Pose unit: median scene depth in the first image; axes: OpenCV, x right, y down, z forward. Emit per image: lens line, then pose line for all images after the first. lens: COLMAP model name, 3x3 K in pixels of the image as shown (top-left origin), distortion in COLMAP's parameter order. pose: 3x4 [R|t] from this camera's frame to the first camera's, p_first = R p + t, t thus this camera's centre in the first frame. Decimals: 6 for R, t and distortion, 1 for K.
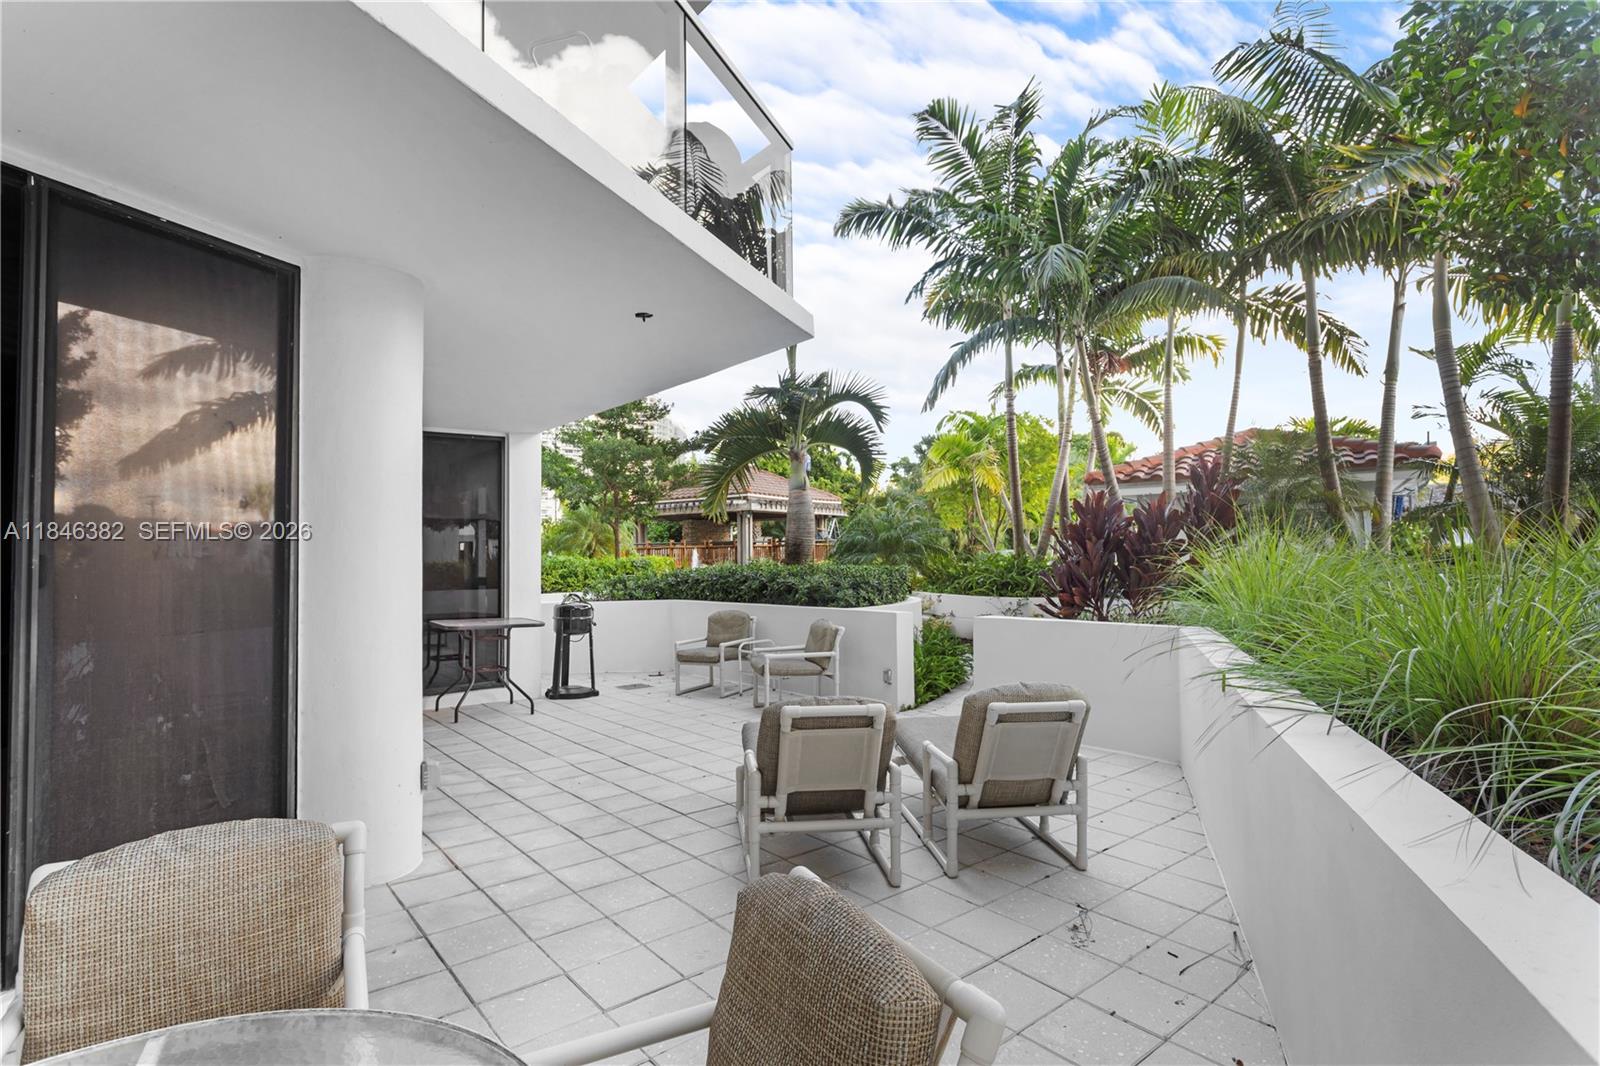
lens RADIAL K [[791.3, 0, 794.3], [0, 791.3, 547.1], [0, 0, 1]] dist [-0.019578, 0.014999]
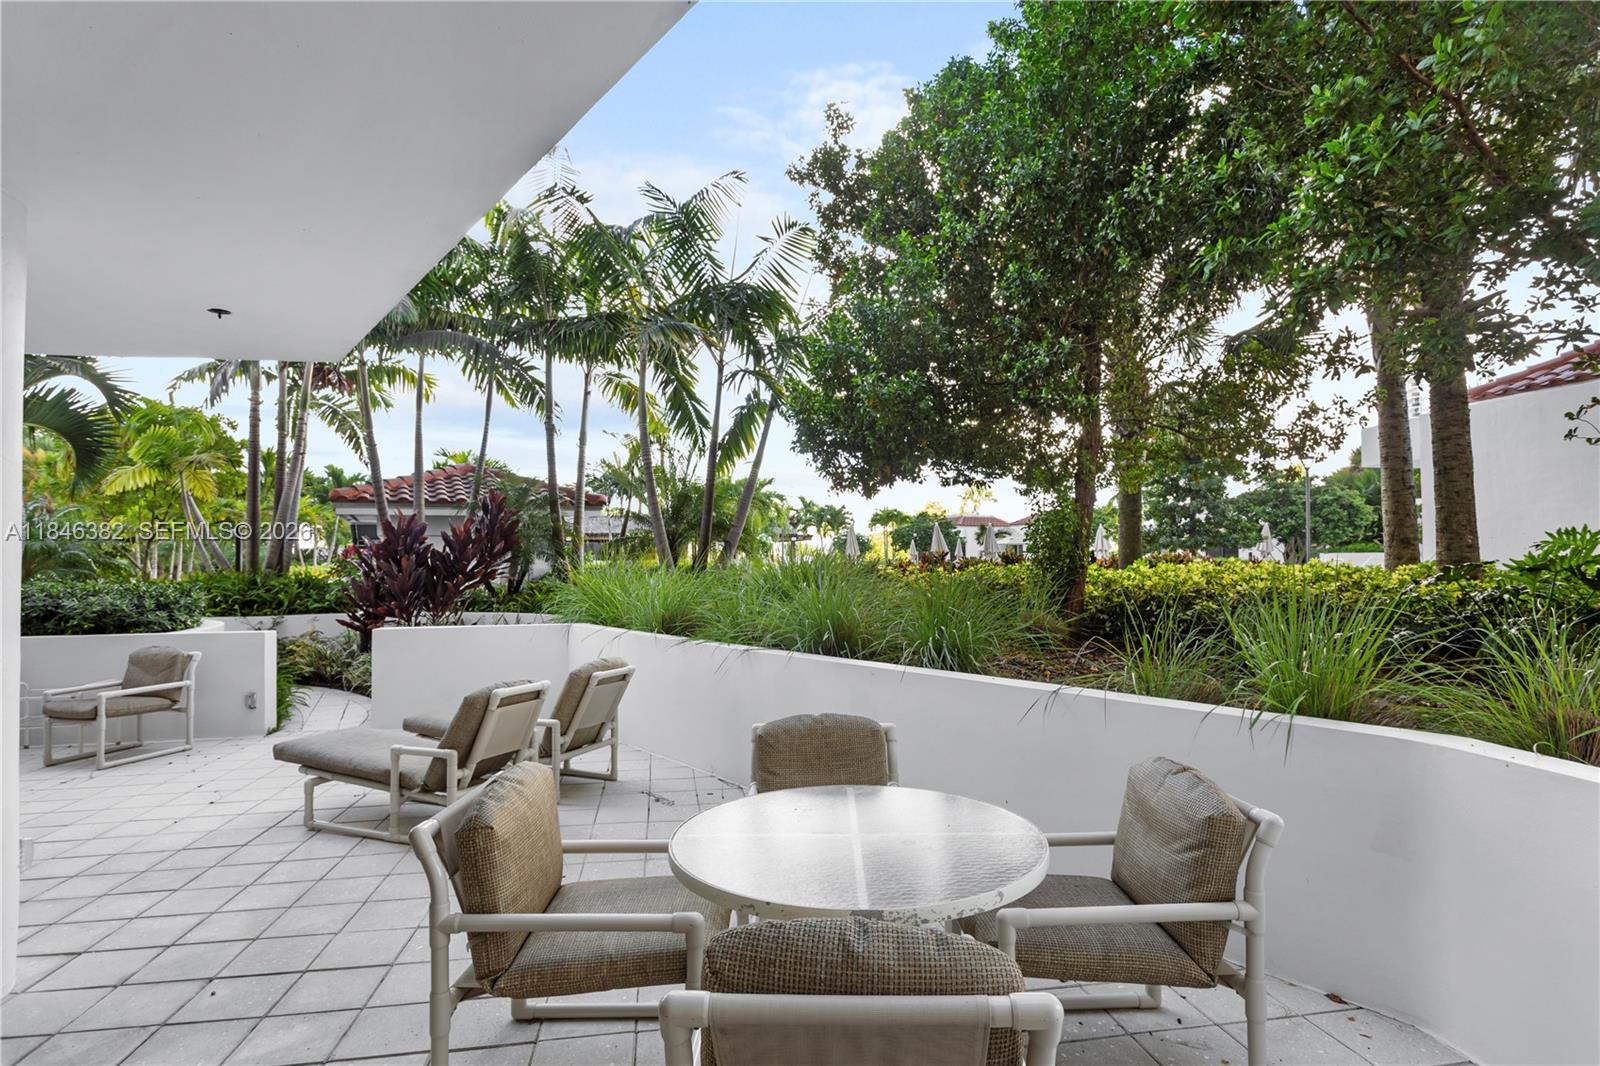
lens RADIAL K [[791.3, 0, 794.3], [0, 791.3, 547.1], [0, 0, 1]] dist [-0.019578, 0.014999]
pose [[0.506296, 0.026556, 0.861951, -0.364772], [-0.008532, 0.999631, -0.025787, 0.000232], [-0.862318, 0.005702, 0.506336, -0.028062]]
